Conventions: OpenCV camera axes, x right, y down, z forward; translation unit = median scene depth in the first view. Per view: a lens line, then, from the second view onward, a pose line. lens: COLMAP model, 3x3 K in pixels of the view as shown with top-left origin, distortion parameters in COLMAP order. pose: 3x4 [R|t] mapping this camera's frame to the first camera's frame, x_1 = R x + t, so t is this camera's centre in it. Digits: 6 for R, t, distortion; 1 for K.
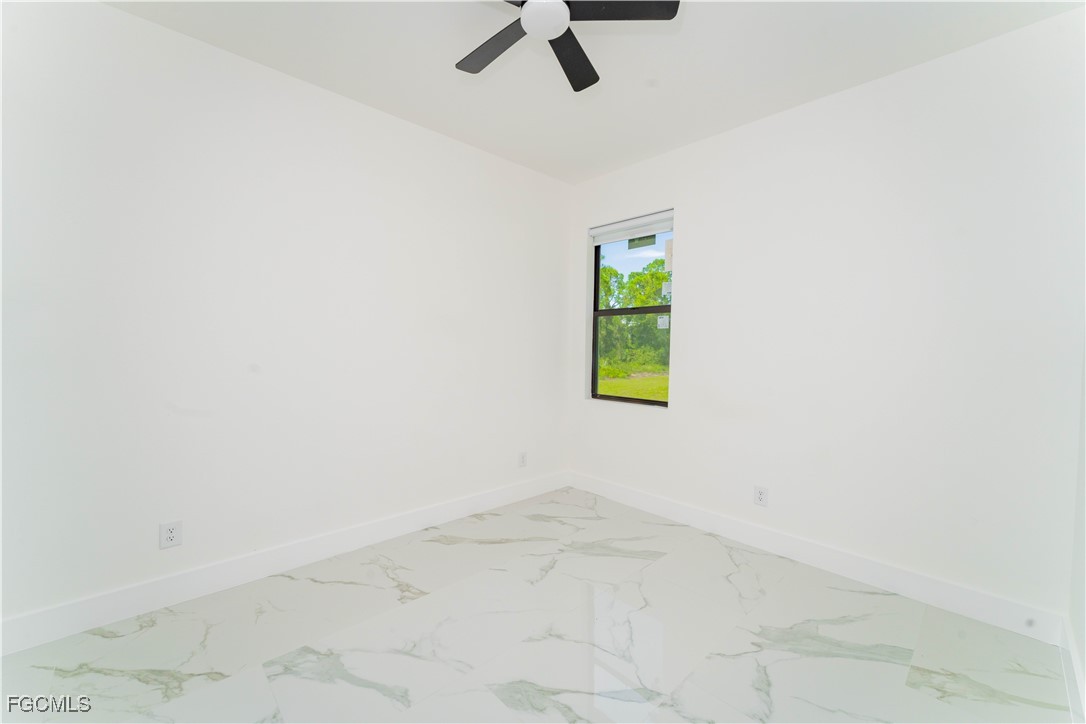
lens RADIAL K [[431.7, 0, 544.5], [0, 431.7, 363.2], [0, 0, 1]] dist [0.001261, -0.000211]
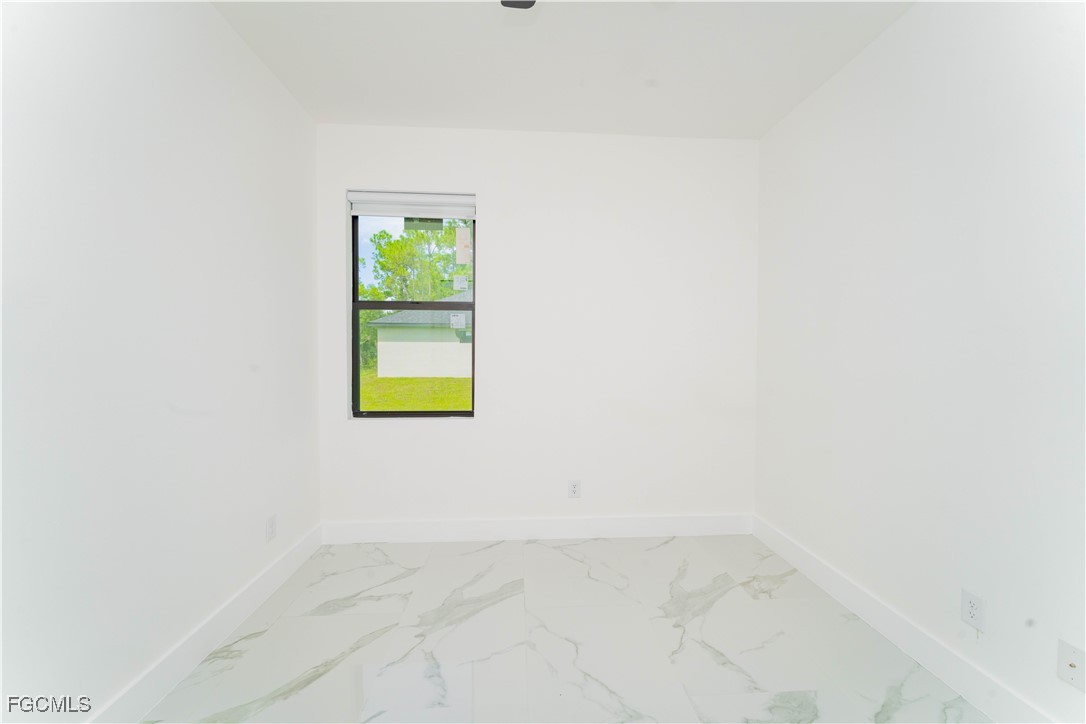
lens RADIAL K [[432.8, 0, 543.0], [0, 432.8, 362.0], [0, 0, 1]] dist [-0.001051, -0.000345]
pose [[0.644738, -0.029210, 0.763845, -0.303270], [0.032421, 0.999415, 0.010853, -0.015762], [-0.763715, 0.017768, 0.645308, 0.315478]]
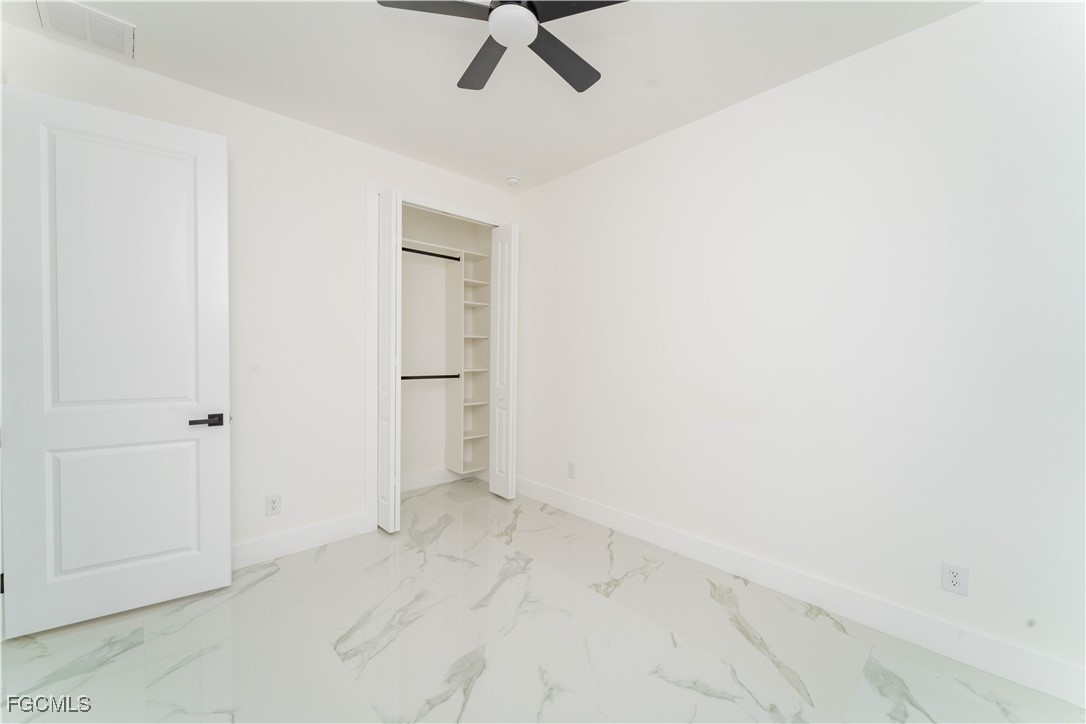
lens RADIAL K [[431.7, 0, 544.5], [0, 431.7, 363.2], [0, 0, 1]] dist [0.001261, -0.000211]
pose [[0.000659, 0.007186, -0.999974, 0.511292], [-0.046506, 0.998892, 0.007148, -0.013757], [0.998918, 0.046501, 0.000993, 0.563866]]
